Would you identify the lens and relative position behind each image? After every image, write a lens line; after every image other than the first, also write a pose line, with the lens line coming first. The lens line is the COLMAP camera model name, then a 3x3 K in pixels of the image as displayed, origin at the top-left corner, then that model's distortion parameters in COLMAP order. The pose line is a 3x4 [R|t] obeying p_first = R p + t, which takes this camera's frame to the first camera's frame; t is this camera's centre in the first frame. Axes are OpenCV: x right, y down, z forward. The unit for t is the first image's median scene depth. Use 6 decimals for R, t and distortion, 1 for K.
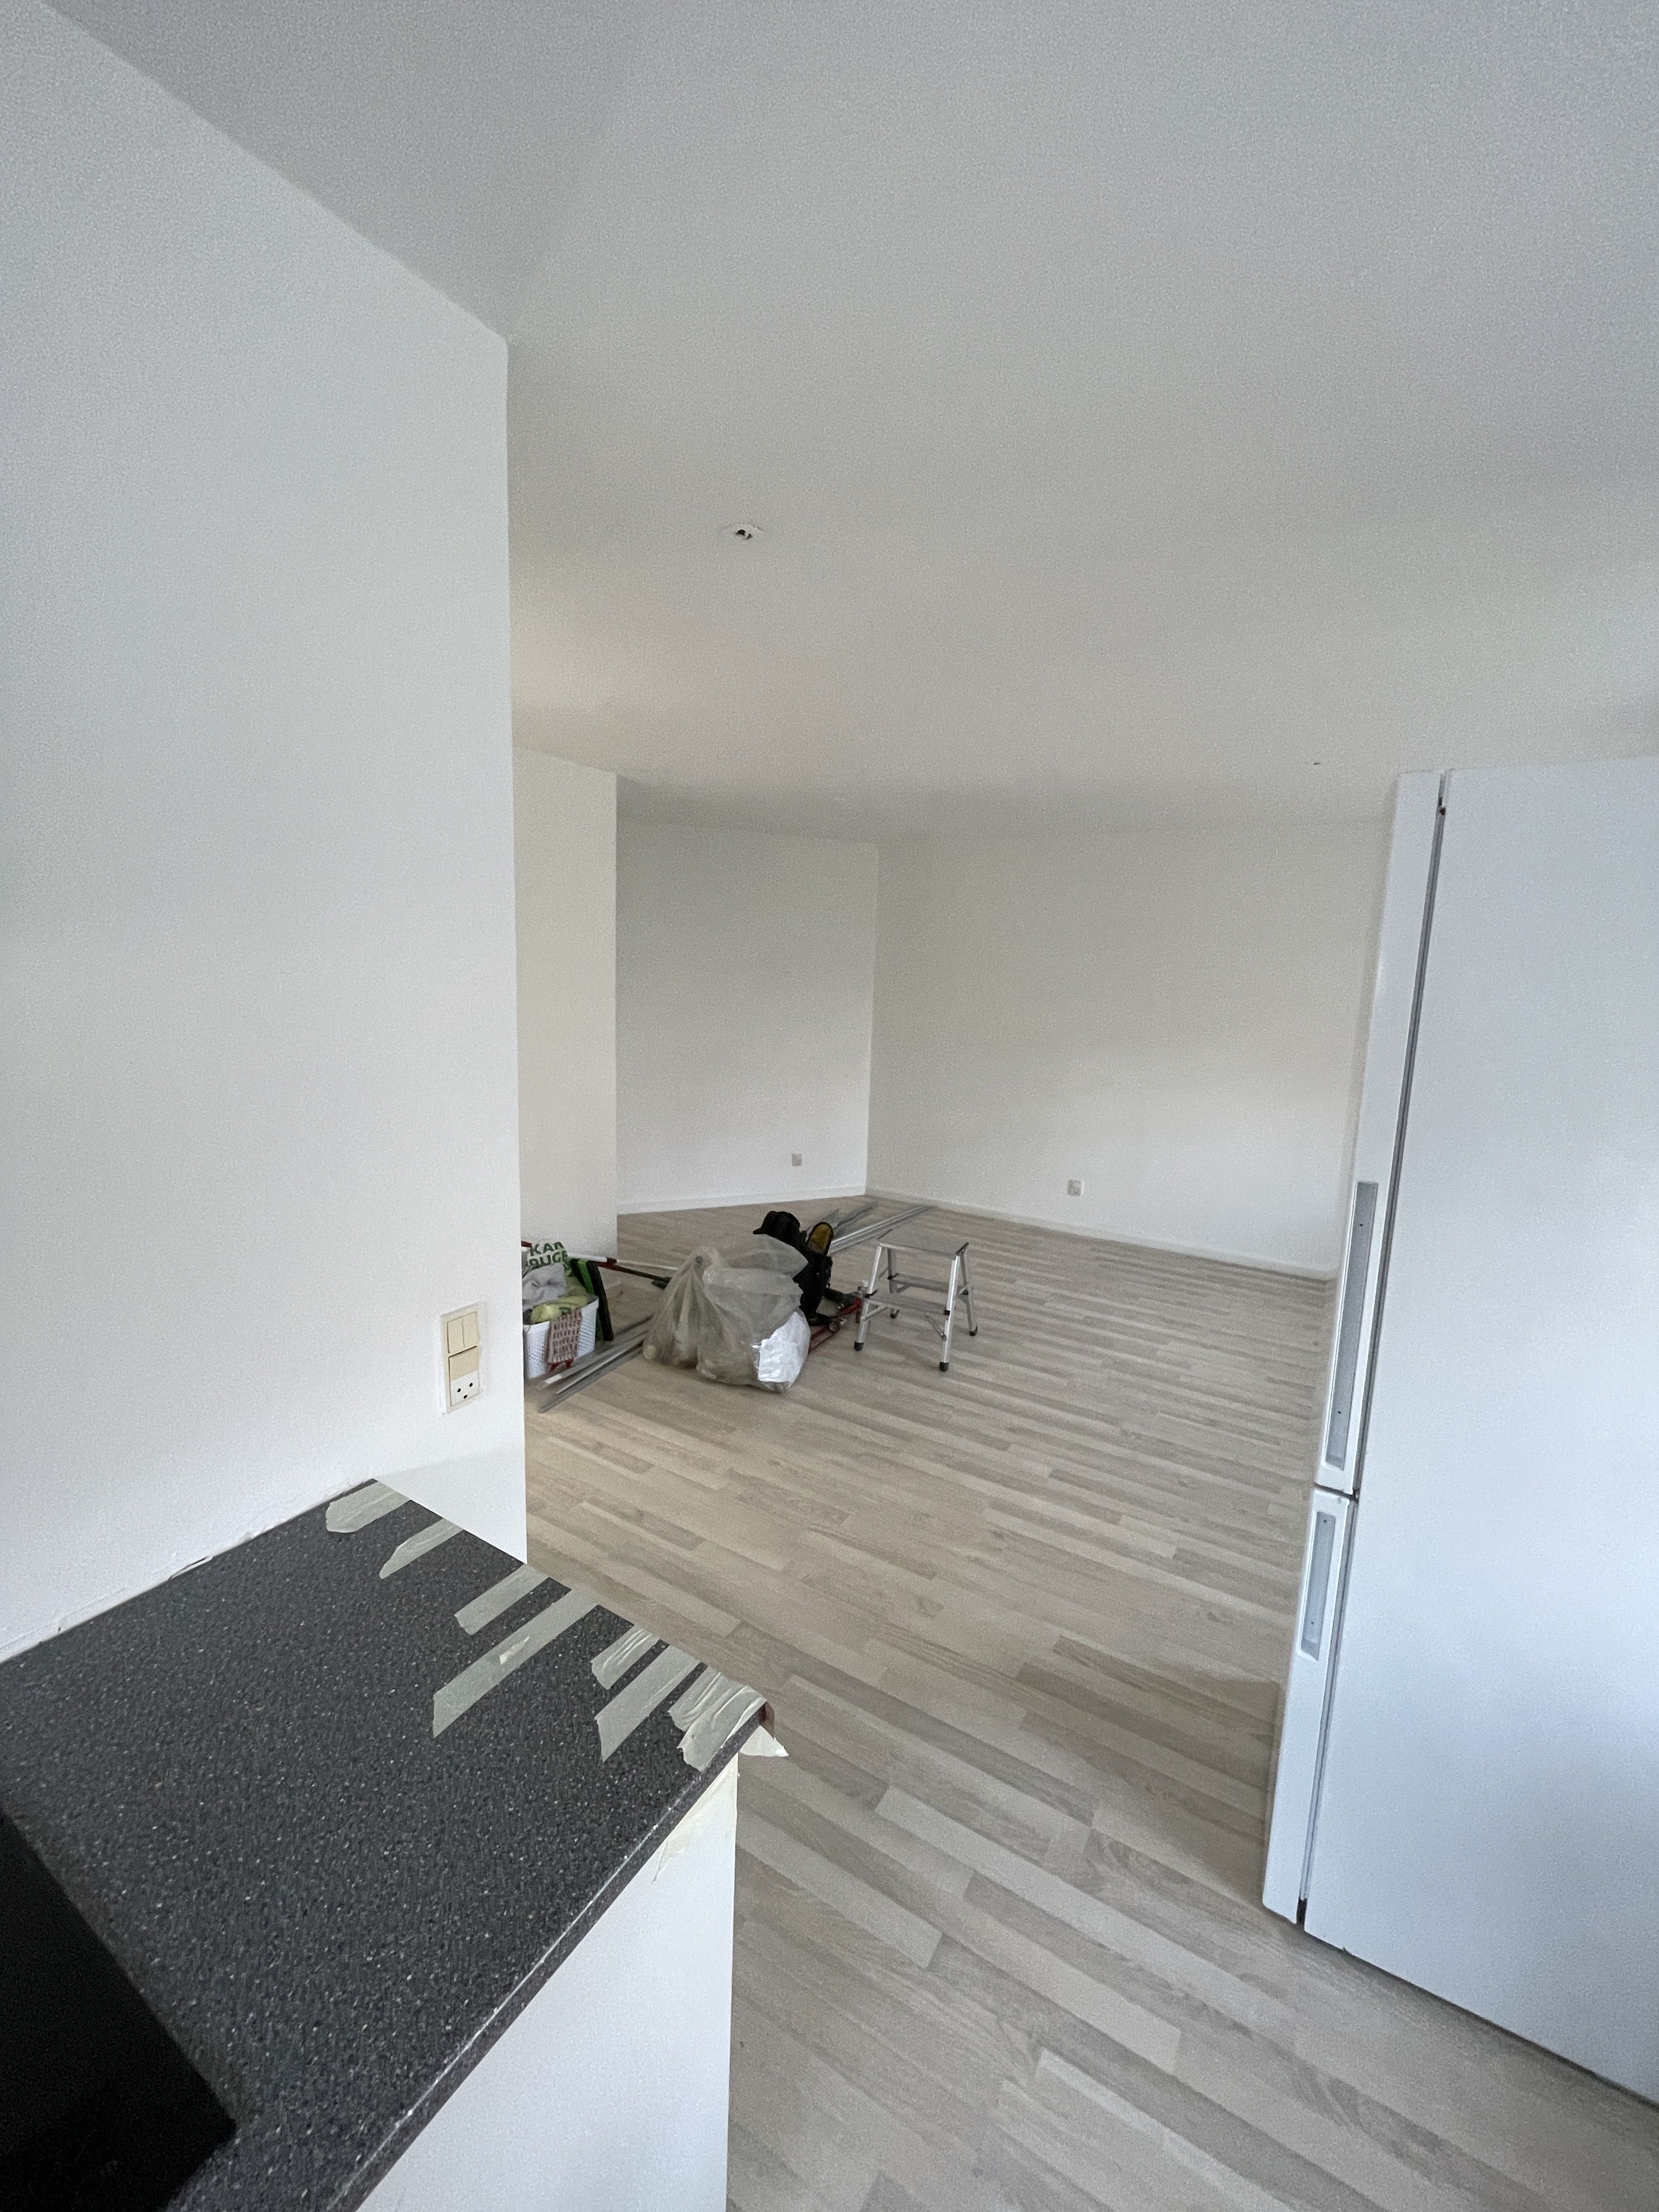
lens RADIAL K [[895.2, 0, 815.3], [0, 895.2, 1107.6], [0, 0, 1]] dist [-0.002342, -0.000645]
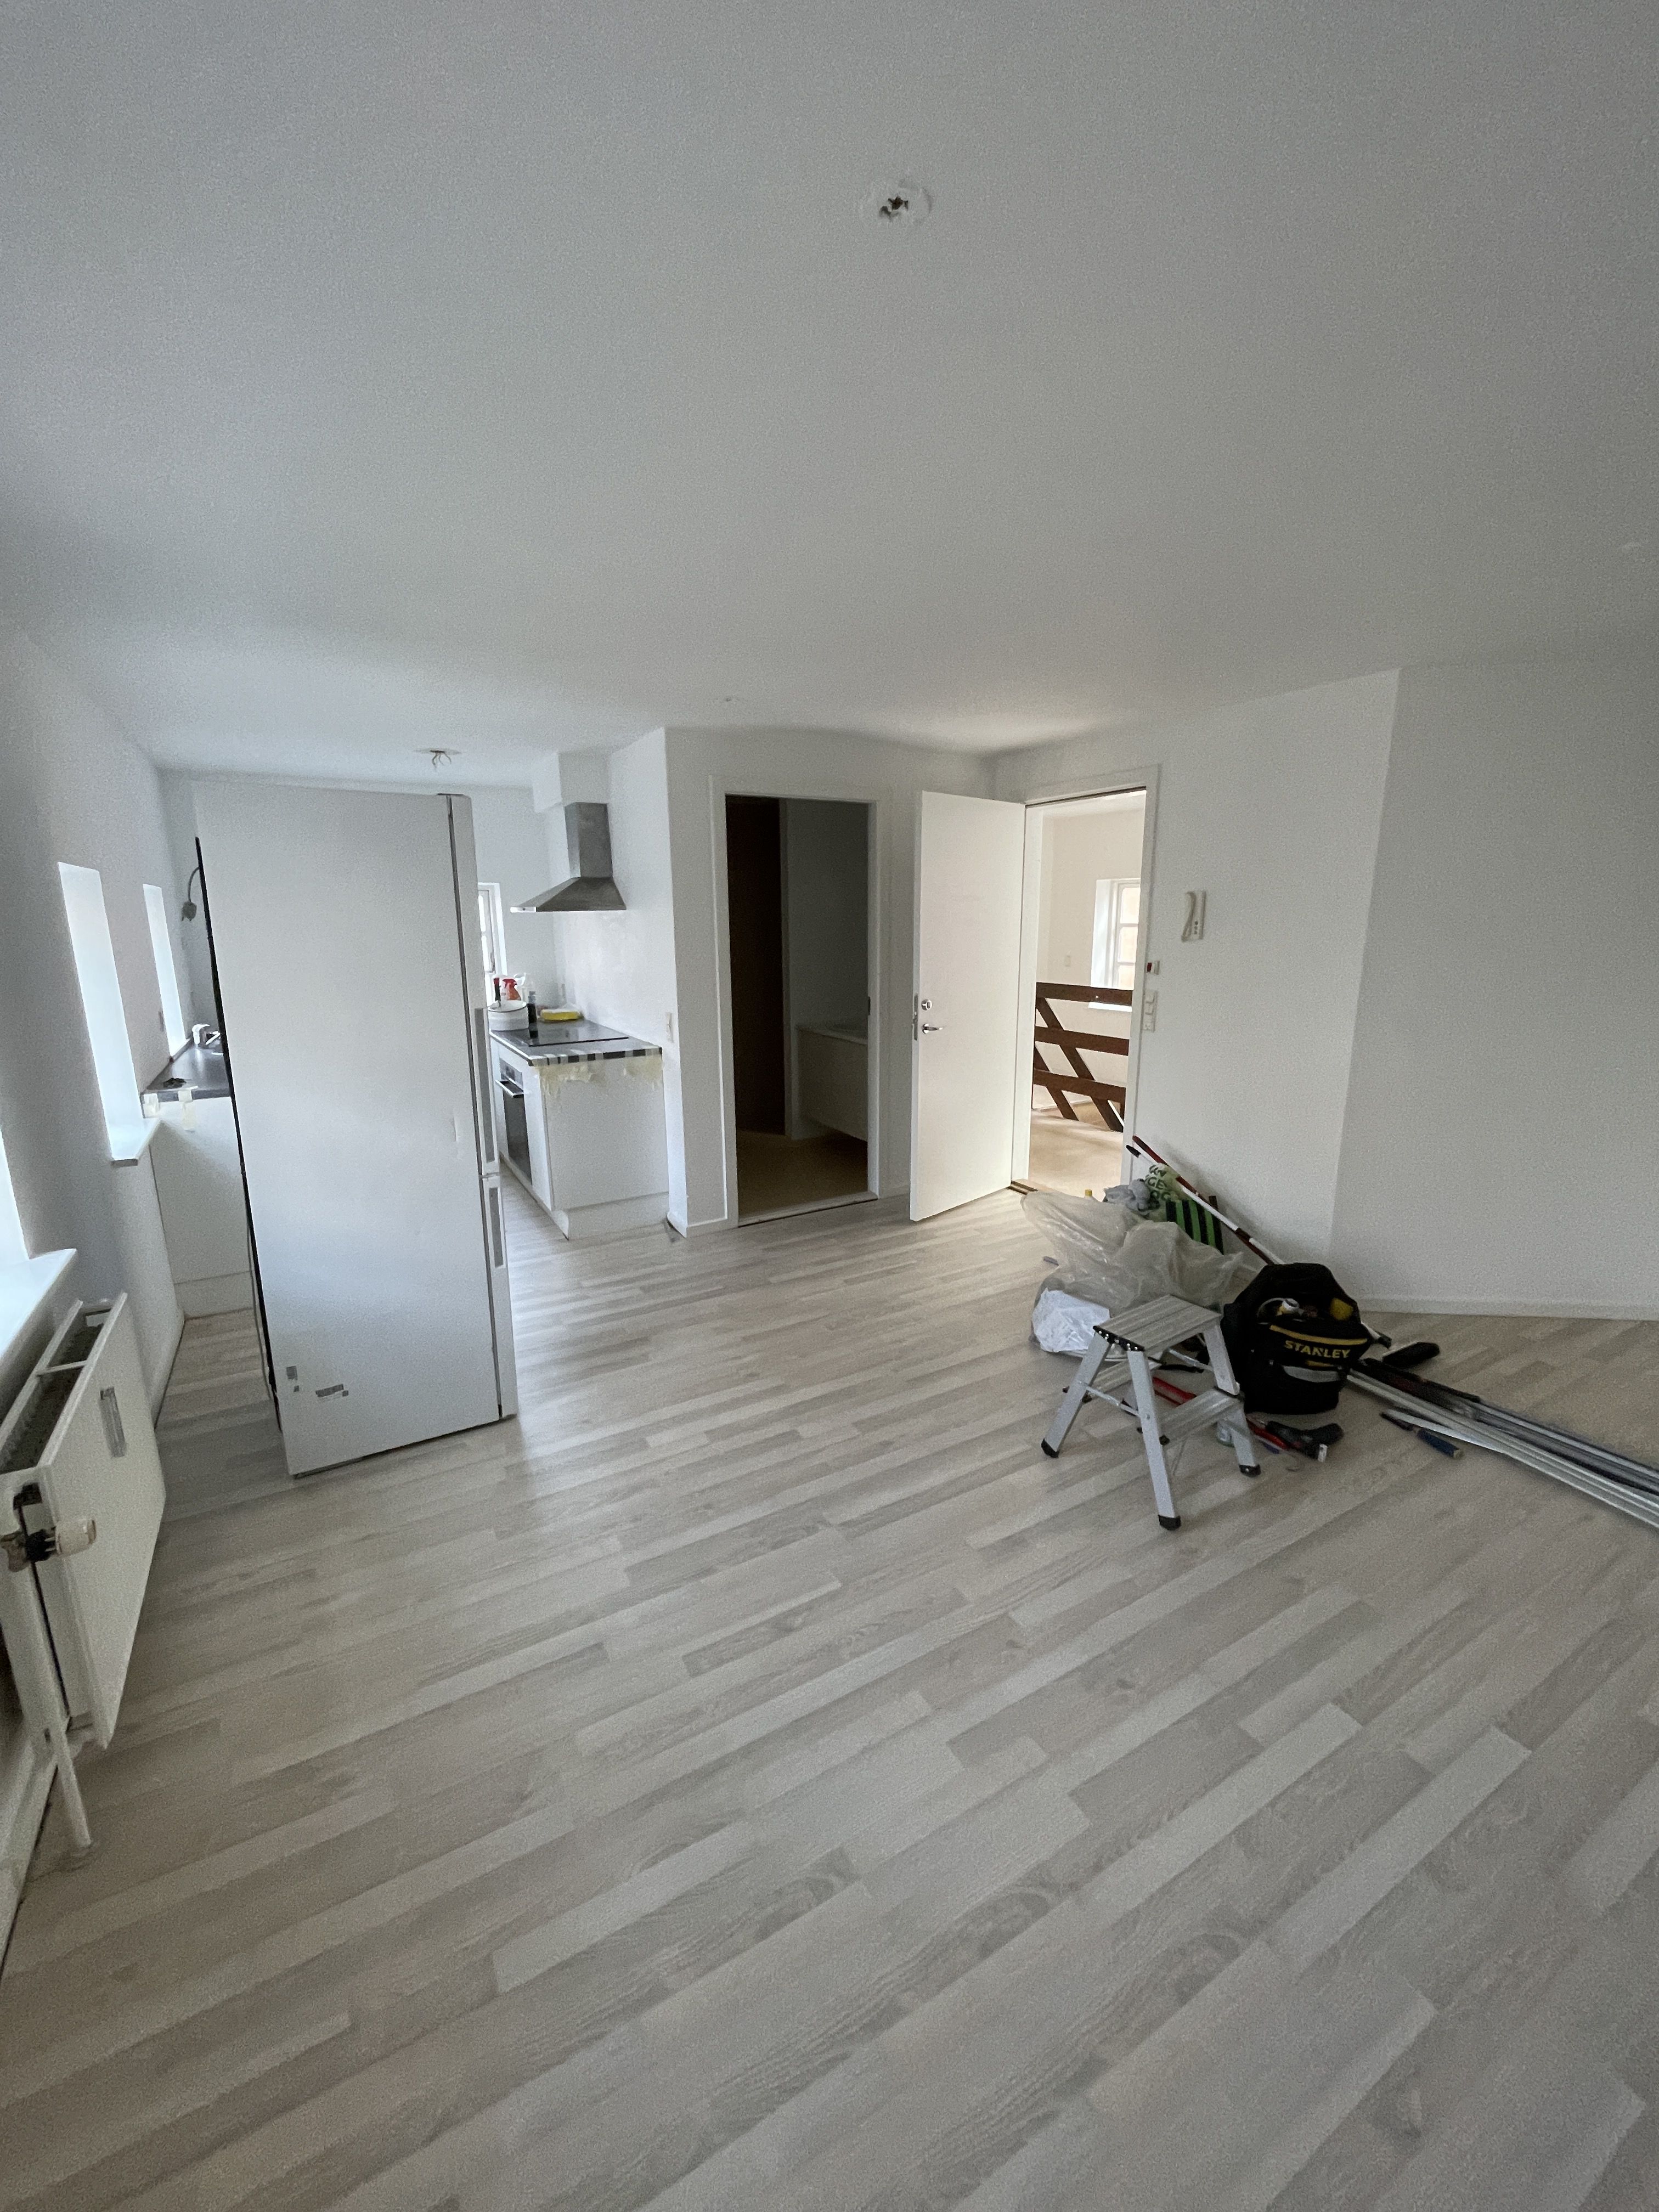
lens RADIAL K [[895.2, 0, 839.8], [0, 895.2, 1108.8], [0, 0, 1]] dist [-0.002342, -0.000645]
pose [[-0.468801, 0.171166, -0.866561, 1.059921], [-0.137891, 0.954836, 0.263201, -0.188327], [0.872474, 0.242880, -0.424026, 1.425212]]
